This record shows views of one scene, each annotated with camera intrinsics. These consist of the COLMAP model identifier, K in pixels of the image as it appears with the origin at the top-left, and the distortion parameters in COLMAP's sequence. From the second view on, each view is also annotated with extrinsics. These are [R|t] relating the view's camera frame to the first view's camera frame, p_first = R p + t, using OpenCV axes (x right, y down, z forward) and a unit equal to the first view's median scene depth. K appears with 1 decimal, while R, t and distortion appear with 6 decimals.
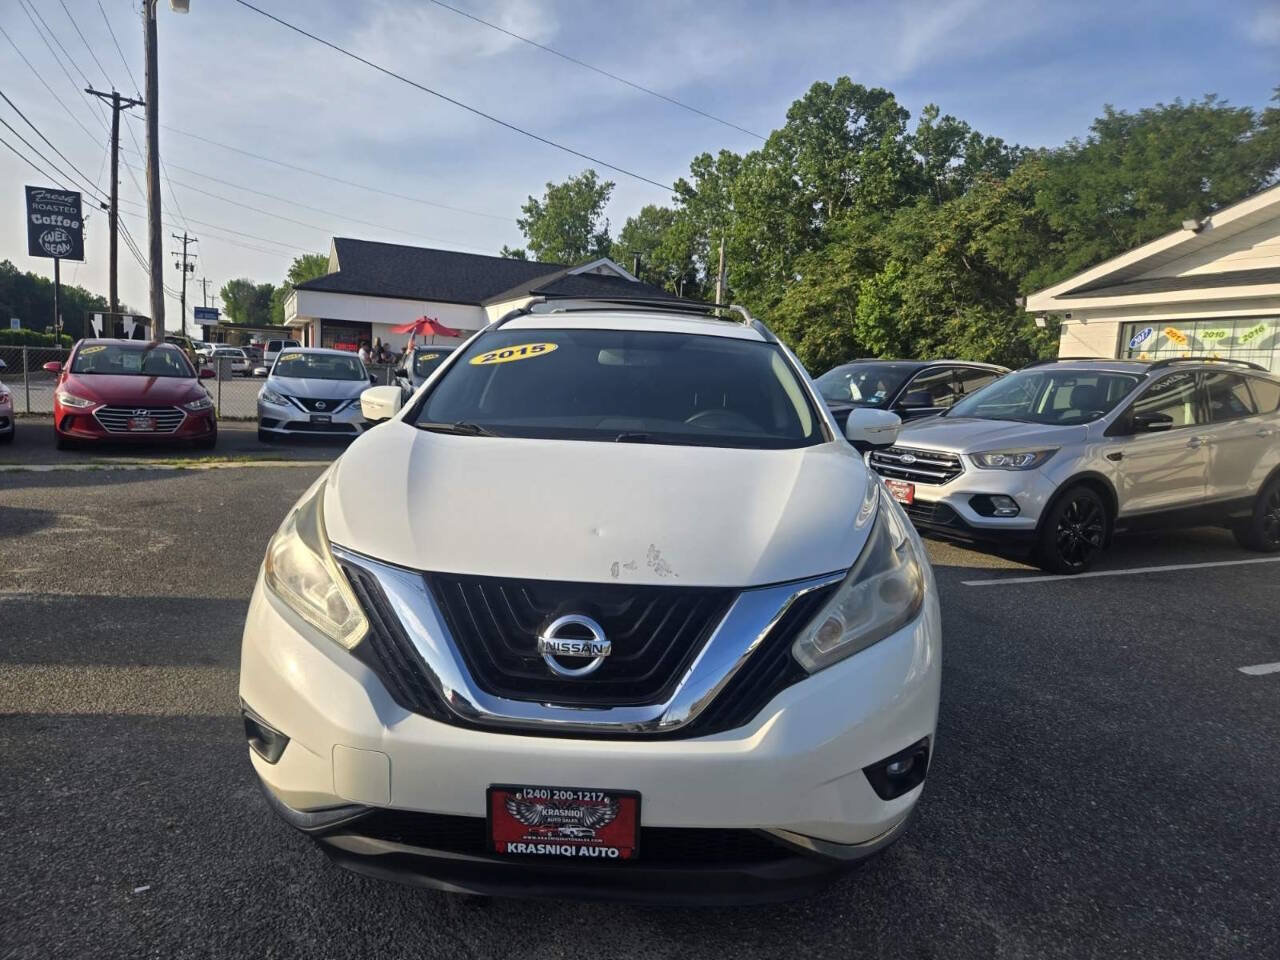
lens RADIAL K [[867.5, 0, 640.0], [0, 867.5, 480.0], [0, 0, 1]] dist [0.069527, -0.054387]
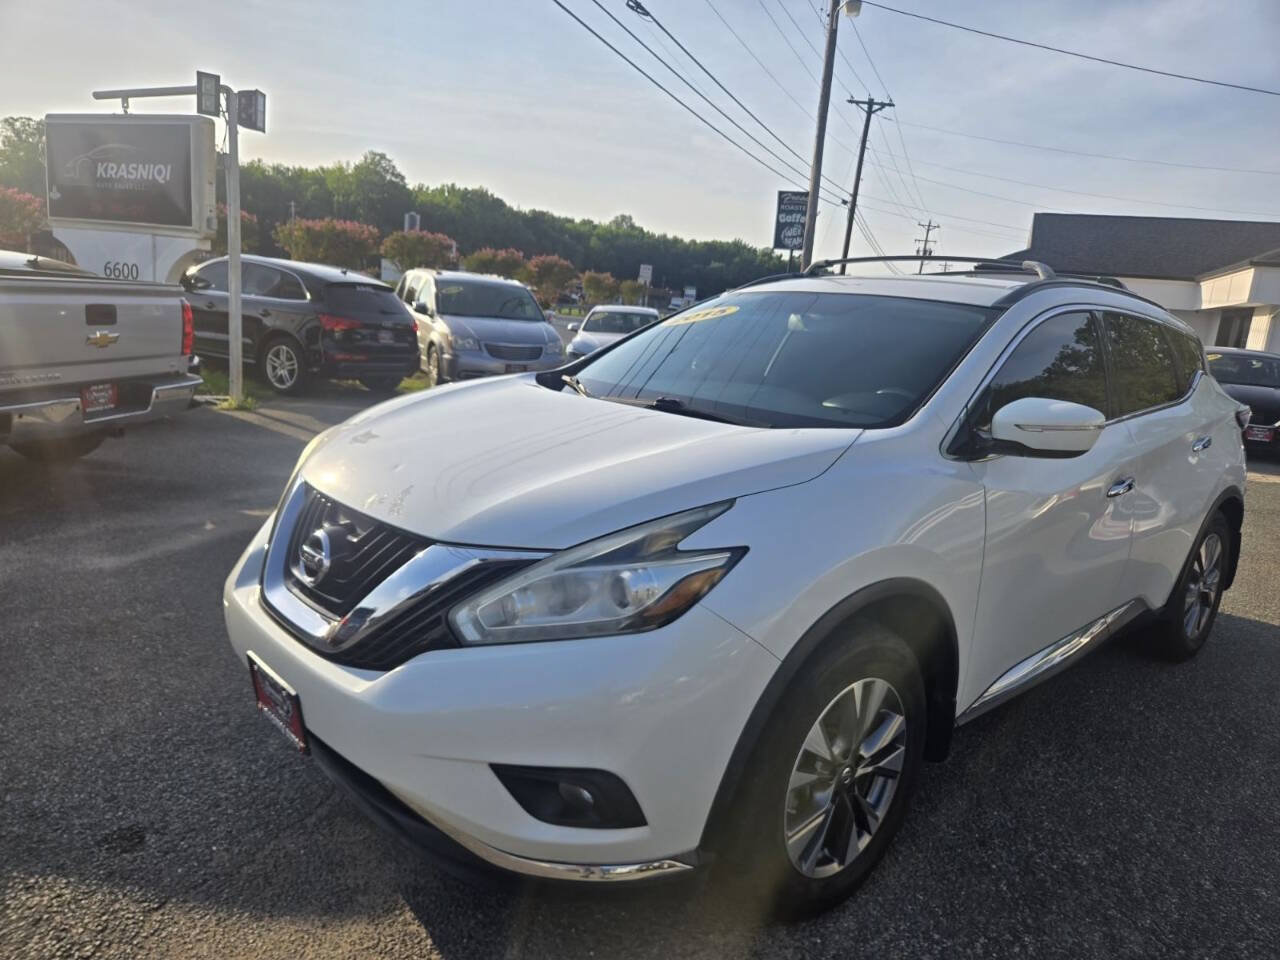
lens RADIAL K [[870.8, 0, 644.7], [0, 870.8, 474.4], [0, 0, 1]] dist [0.062216, -0.050958]
pose [[0.702692, 0.139209, -0.697742, 0.068826], [-0.130452, 0.989256, 0.065993, -0.003276], [0.699432, 0.044649, 0.713303, 0.033044]]
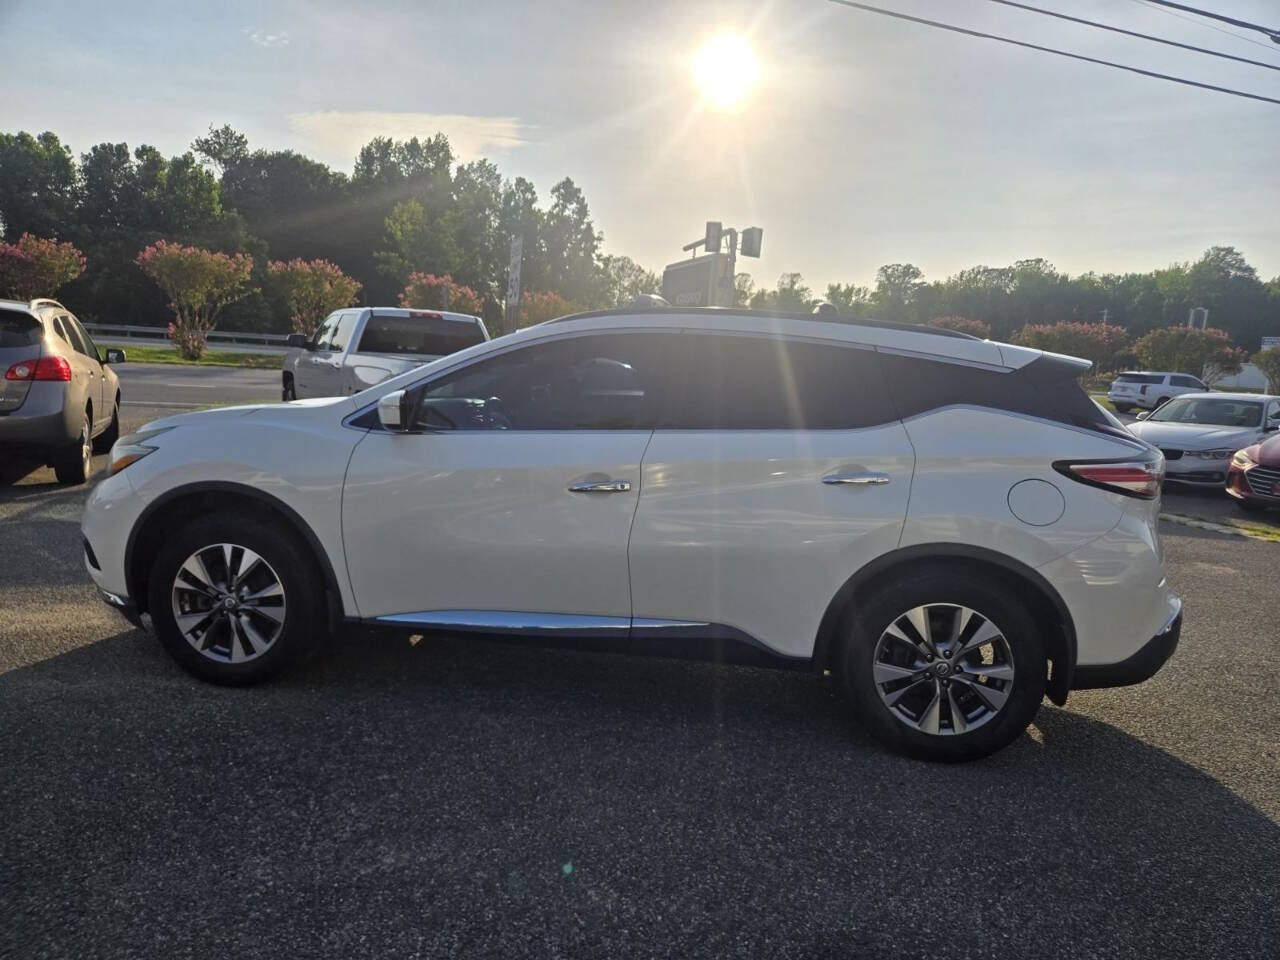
lens RADIAL K [[867.5, 0, 640.0], [0, 867.5, 480.0], [0, 0, 1]] dist [0.069527, -0.054387]
pose [[-0.109157, 0.079020, -0.990879, 0.154809], [-0.183340, 0.978132, 0.098201, -0.016358], [0.976970, 0.192387, -0.092283, 0.175799]]
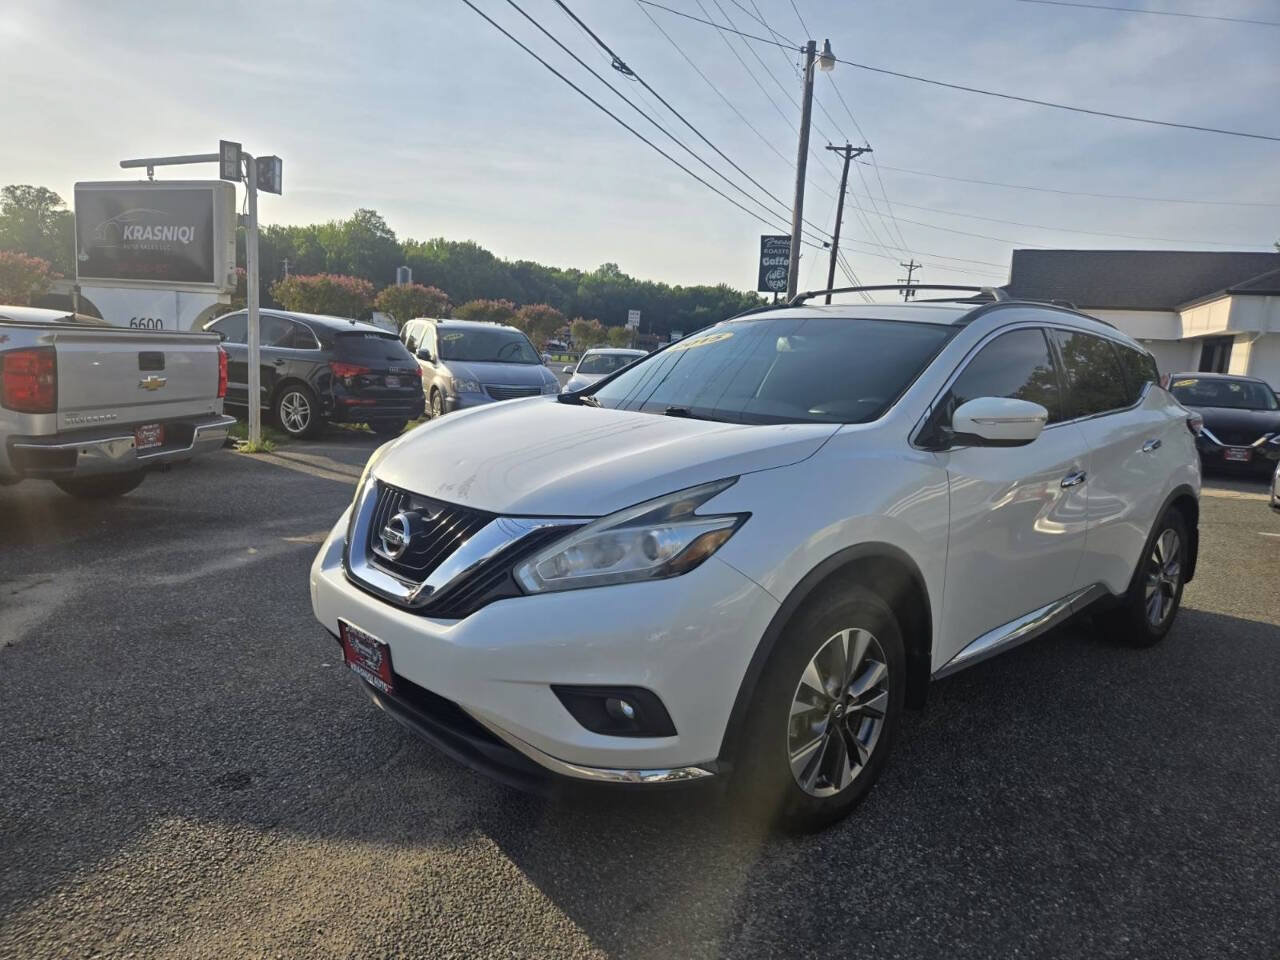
lens RADIAL K [[871.6, 0, 623.4], [0, 871.6, 476.3], [0, 0, 1]] dist [0.072000, -0.061477]
pose [[0.696051, 0.087905, -0.712591, 0.079390], [-0.106553, 0.994134, 0.018555, 0.002142], [0.710042, 0.063013, 0.701334, 0.018861]]
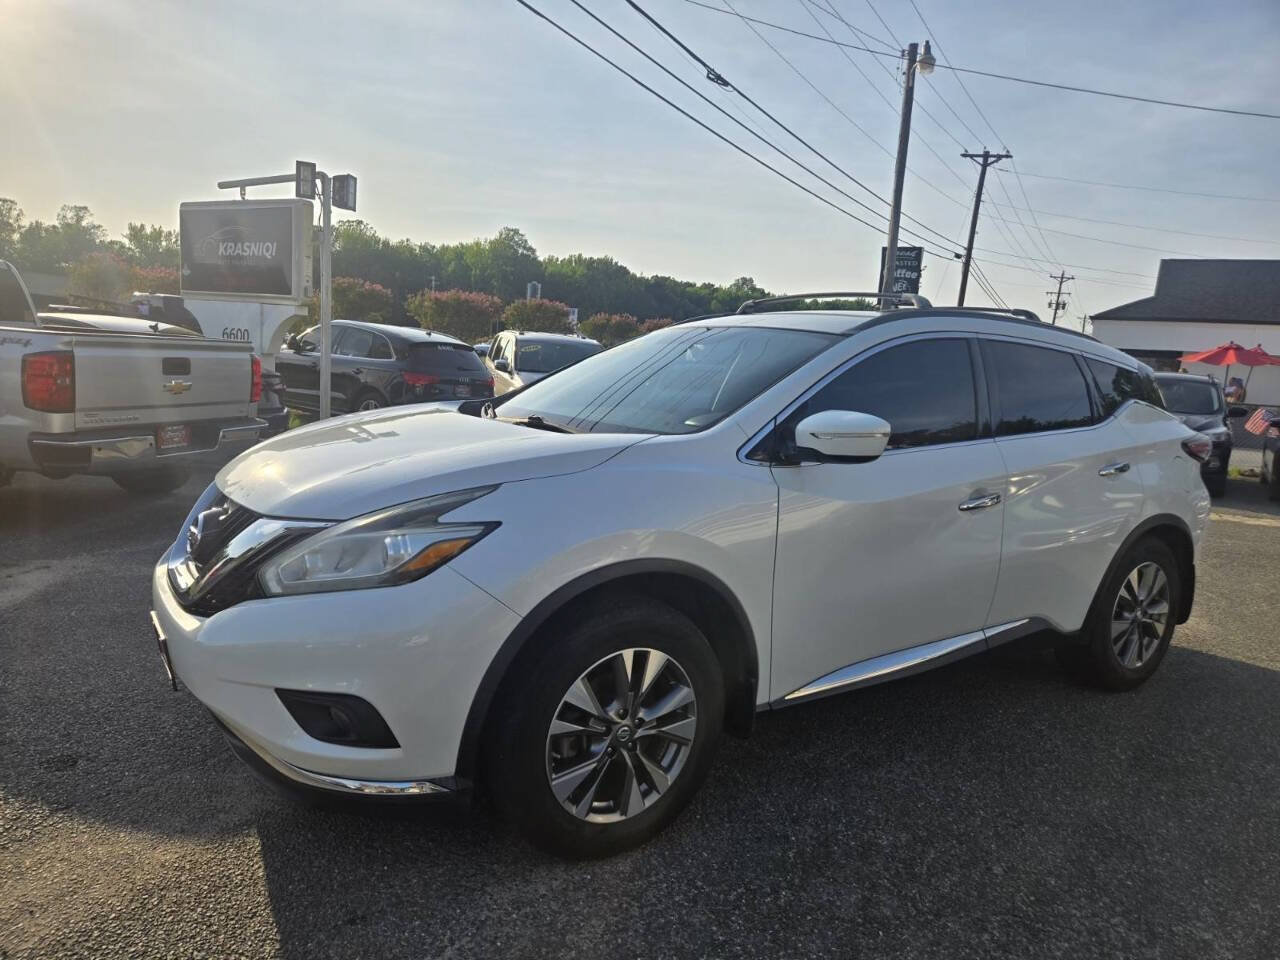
lens RADIAL K [[867.3, 0, 633.2], [0, 867.3, 486.9], [0, 0, 1]] dist [0.074199, -0.061275]
pose [[0.584740, 0.104749, -0.804430, 0.100725], [-0.133185, 0.990569, 0.032175, -0.001723], [0.800213, 0.088324, 0.593176, 0.049089]]
